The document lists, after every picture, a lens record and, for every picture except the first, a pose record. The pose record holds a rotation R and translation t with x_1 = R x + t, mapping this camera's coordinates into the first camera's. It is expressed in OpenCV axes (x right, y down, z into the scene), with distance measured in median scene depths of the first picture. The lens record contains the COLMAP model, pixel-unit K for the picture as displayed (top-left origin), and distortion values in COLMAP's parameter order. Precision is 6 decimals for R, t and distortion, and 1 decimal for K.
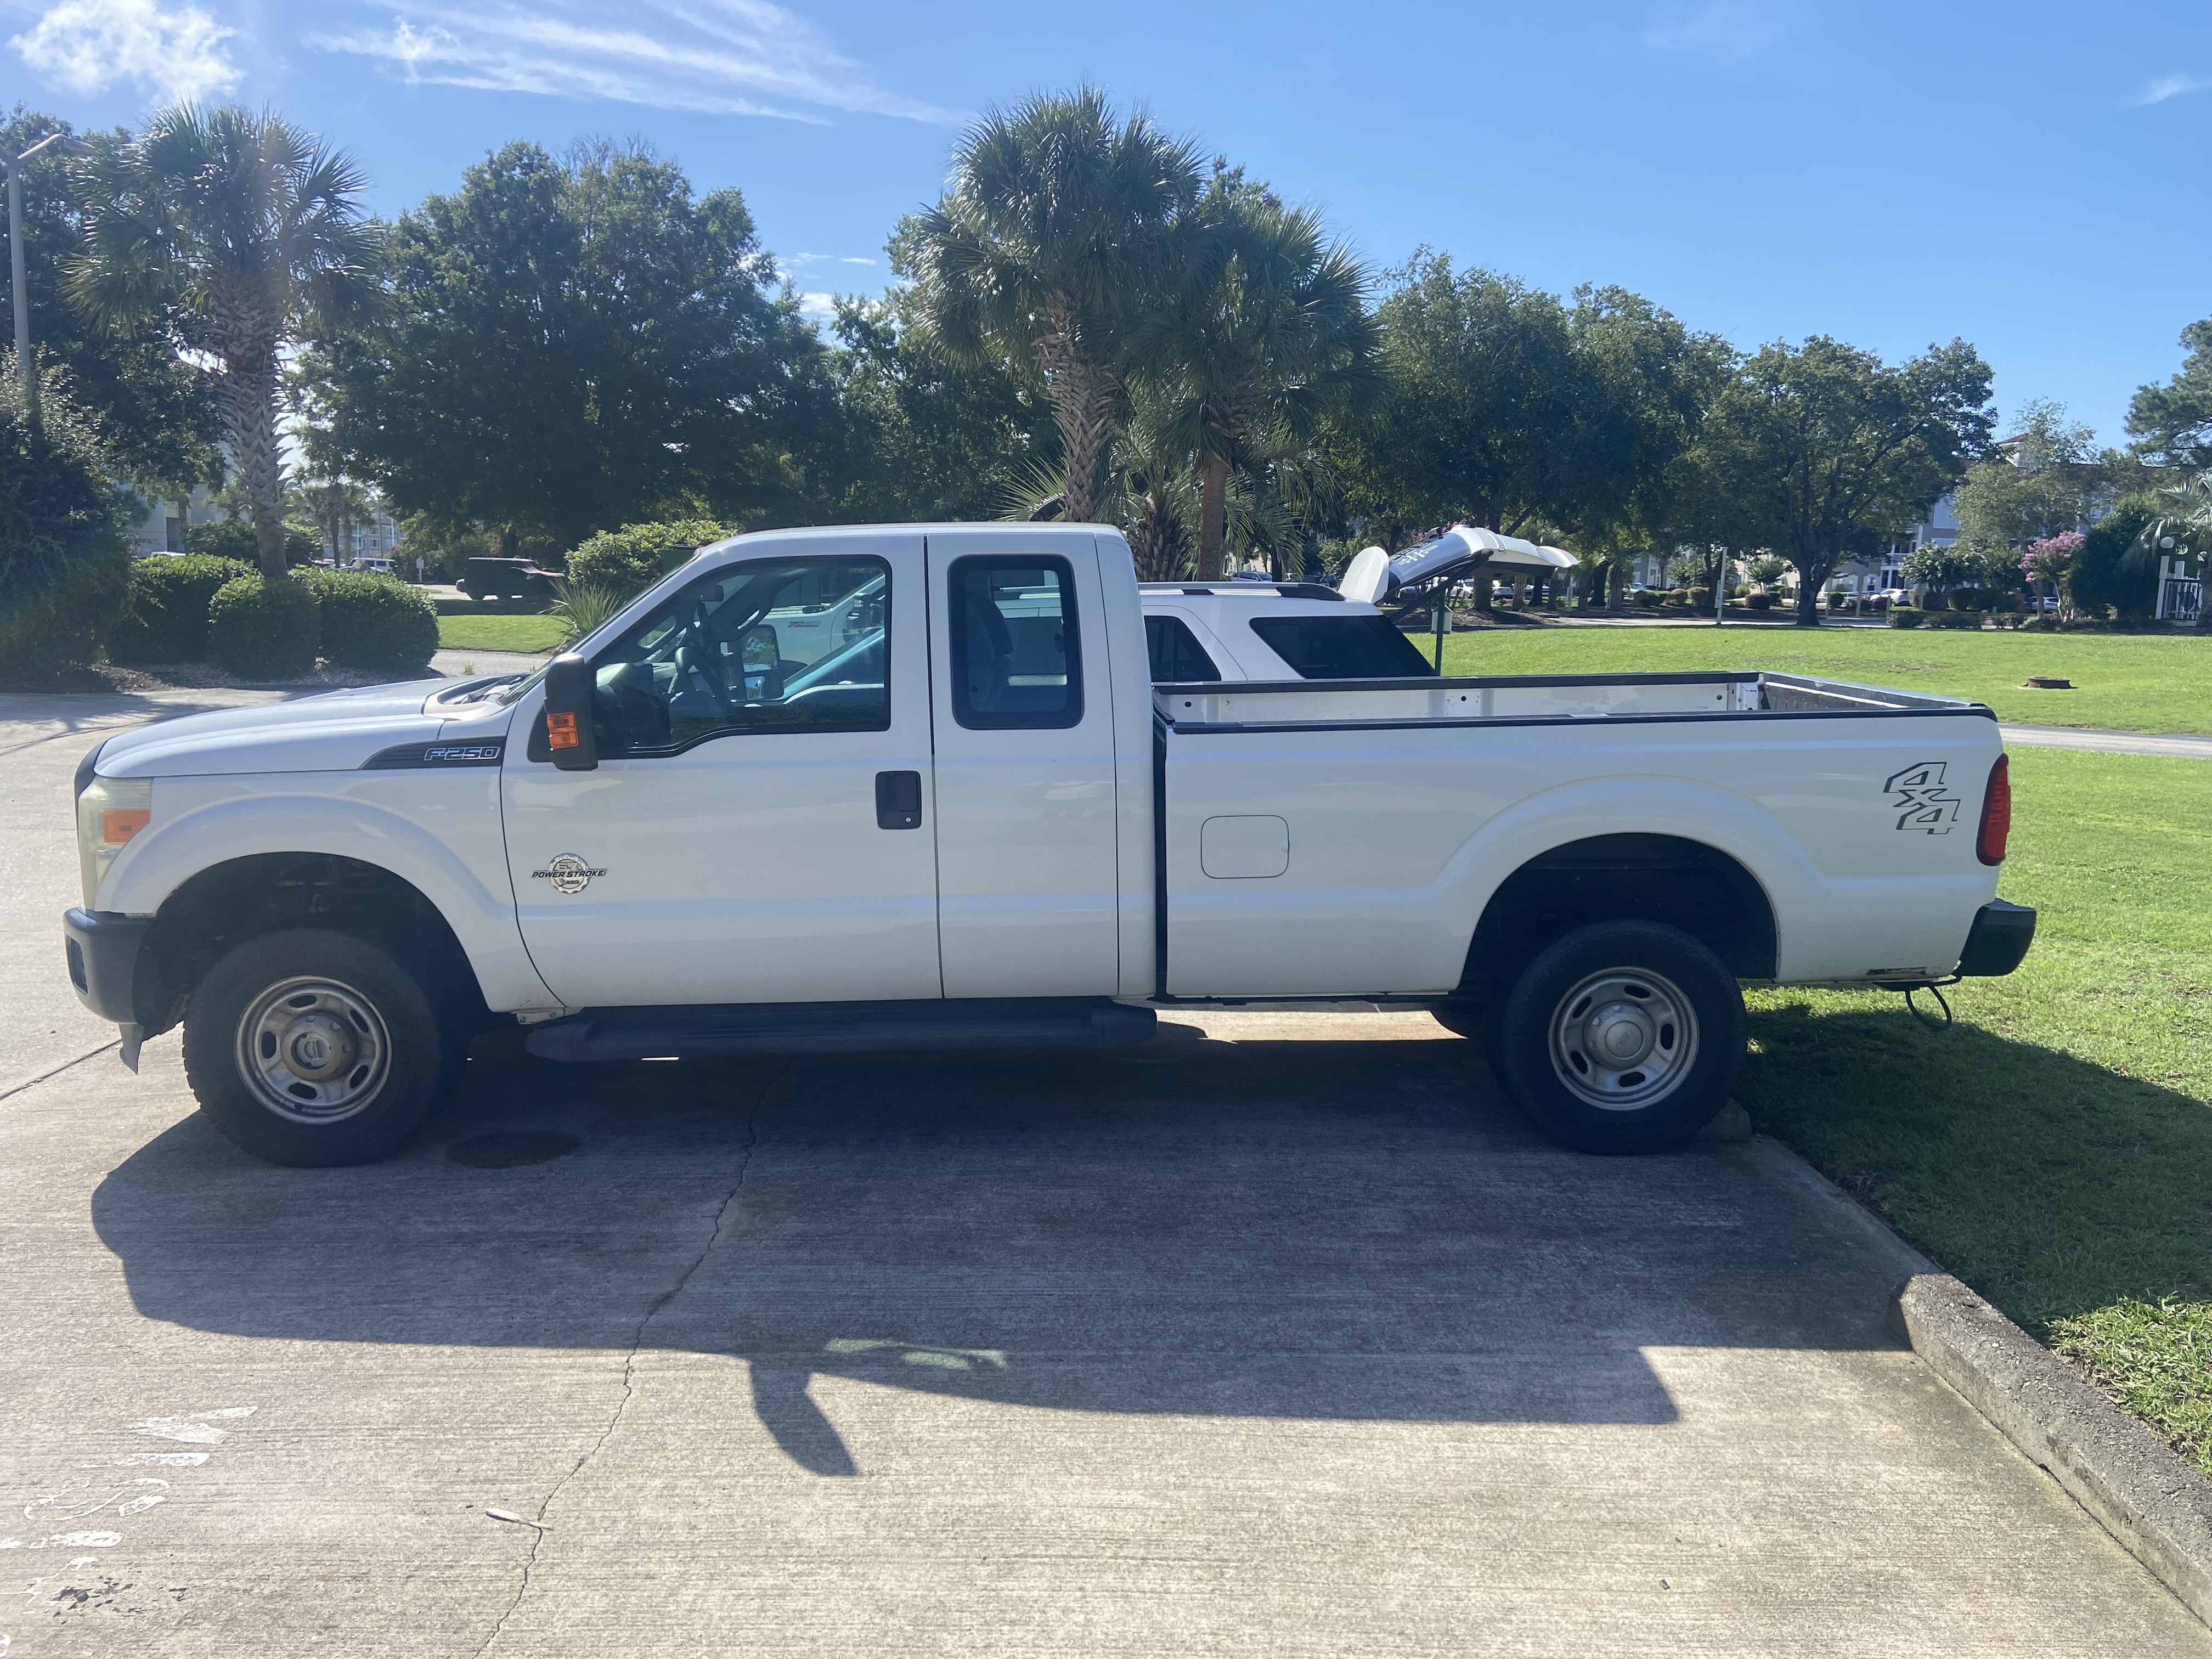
lens RADIAL K [[1683.4, 0, 1106.0], [0, 1683.4, 829.5], [0, 0, 1]] dist [0.114441, -0.154735]
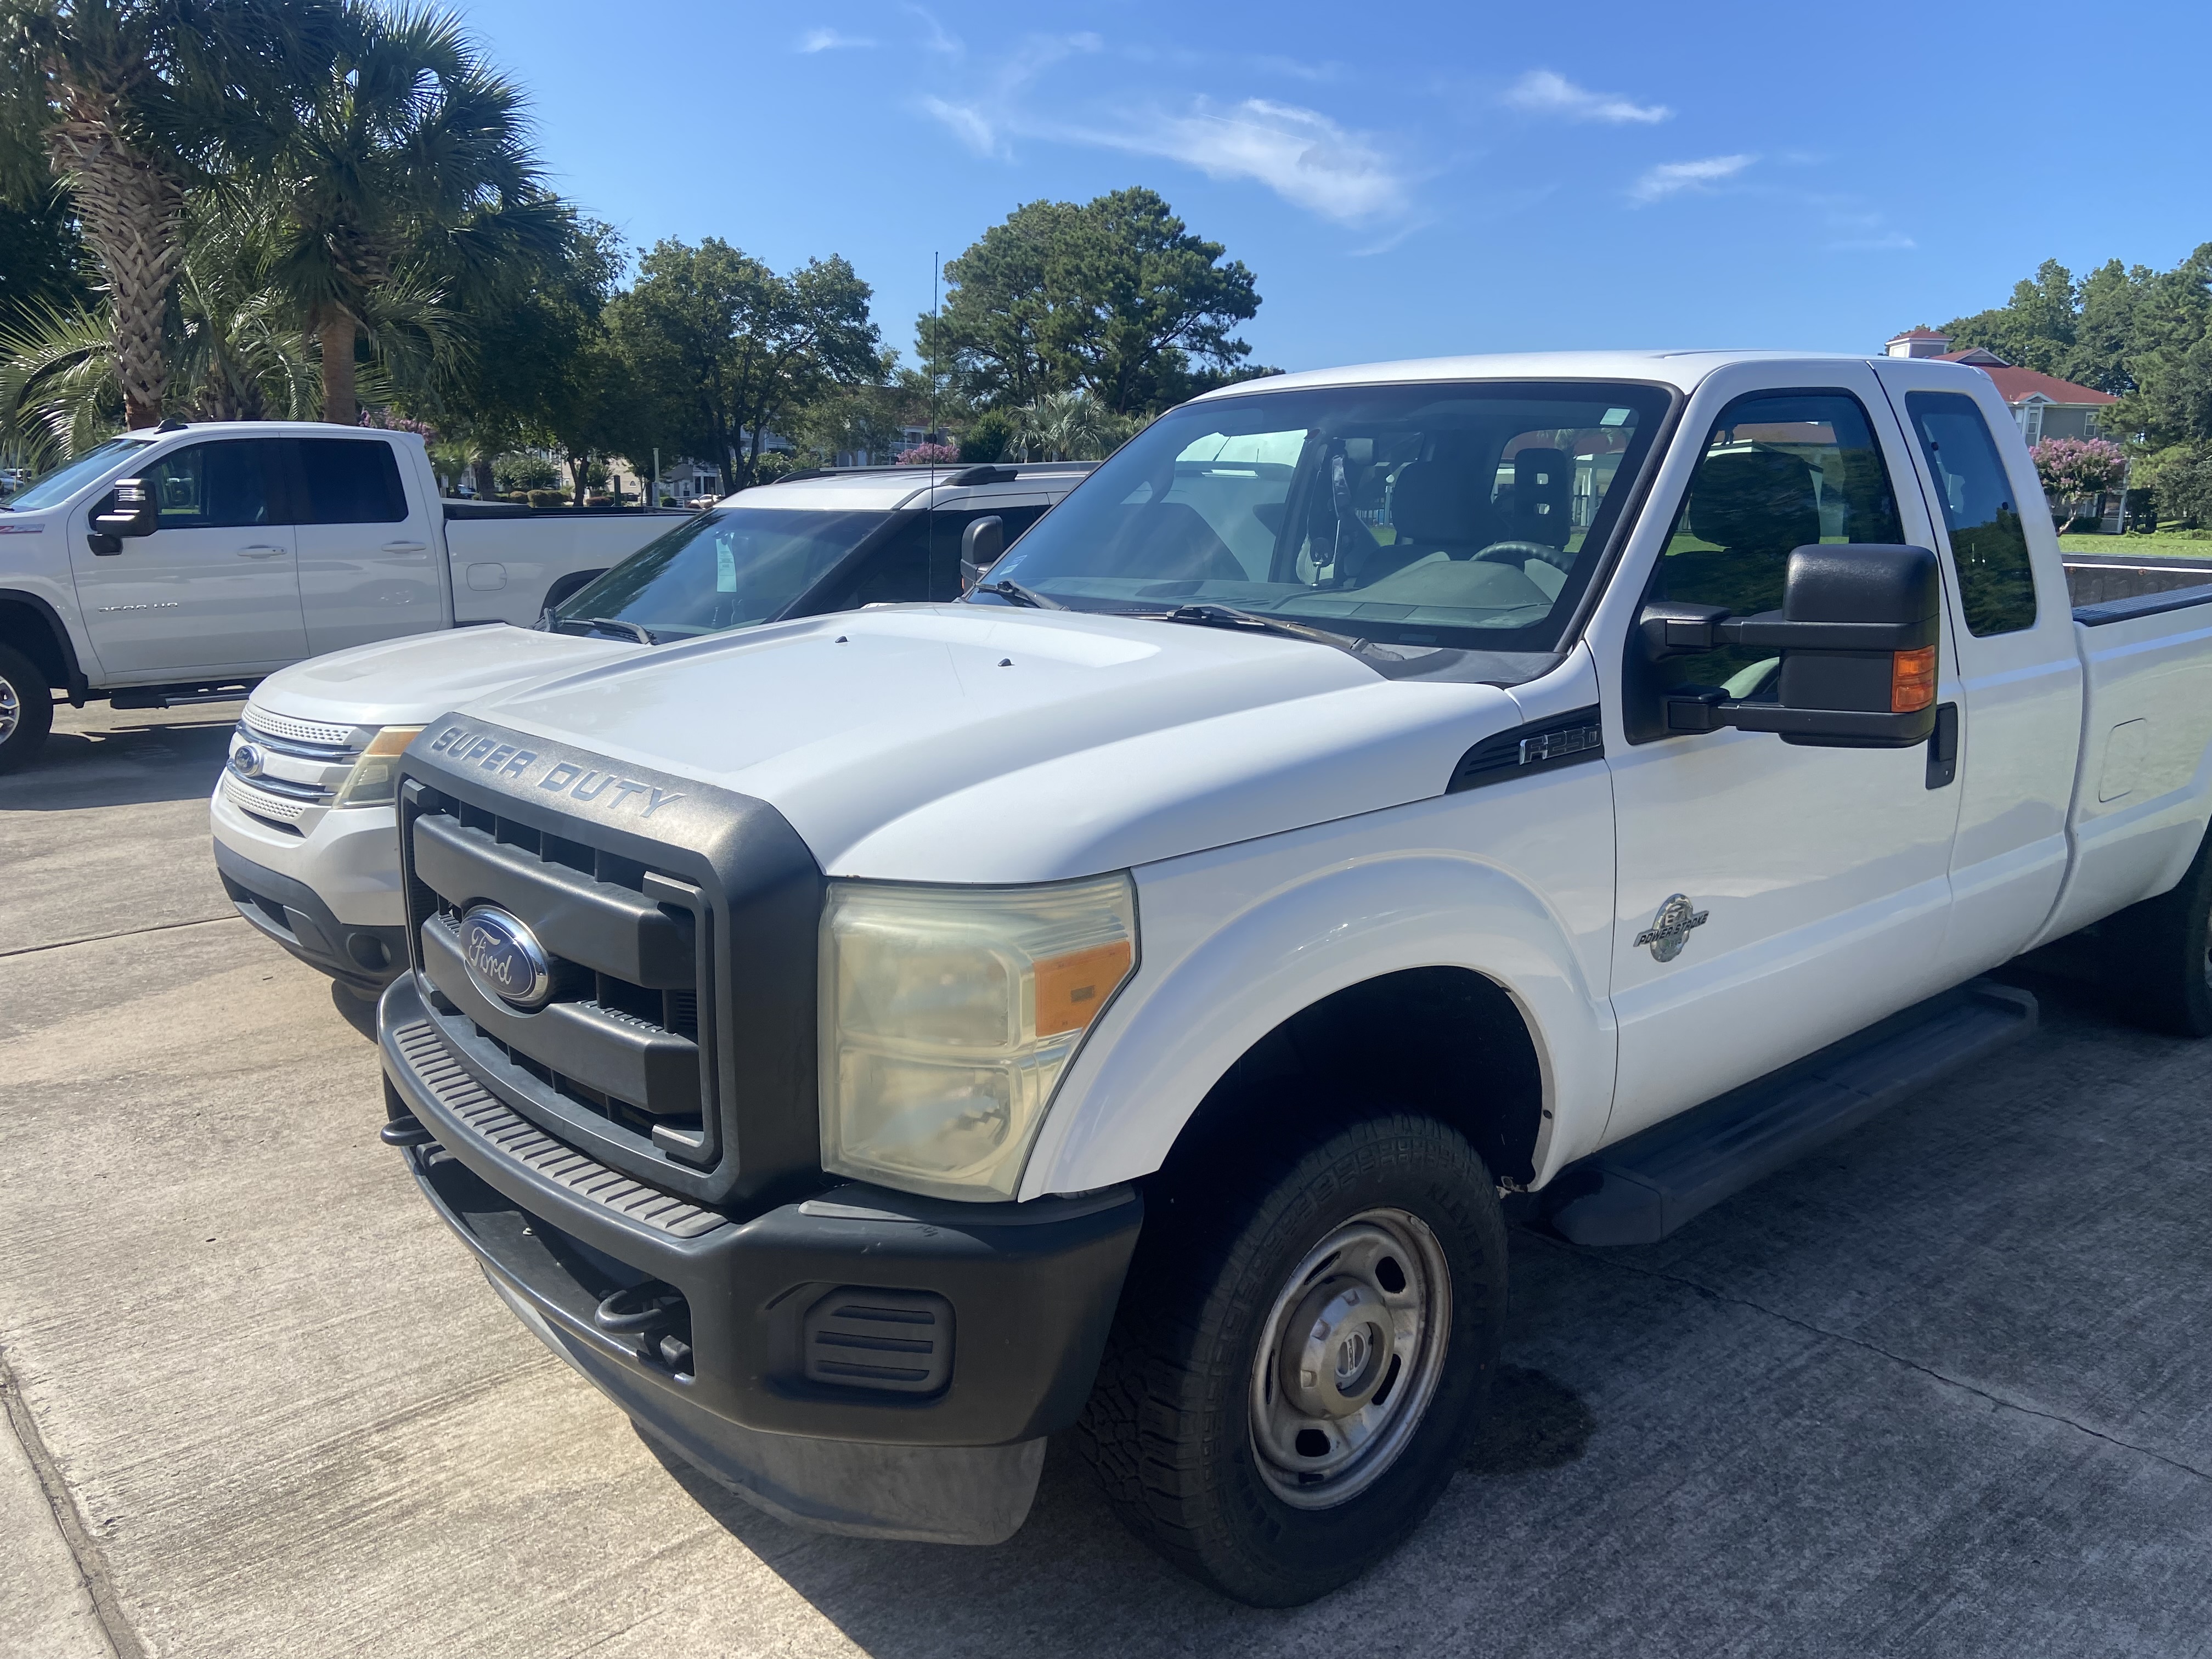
lens RADIAL K [[1683.4, 0, 1106.0], [0, 1683.4, 829.5], [0, 0, 1]] dist [0.114441, -0.154735]
pose [[0.753905, -0.129231, 0.644148, -0.209567], [0.094618, 0.991599, 0.088197, -0.019567], [-0.650134, -0.005544, 0.759799, 0.170496]]
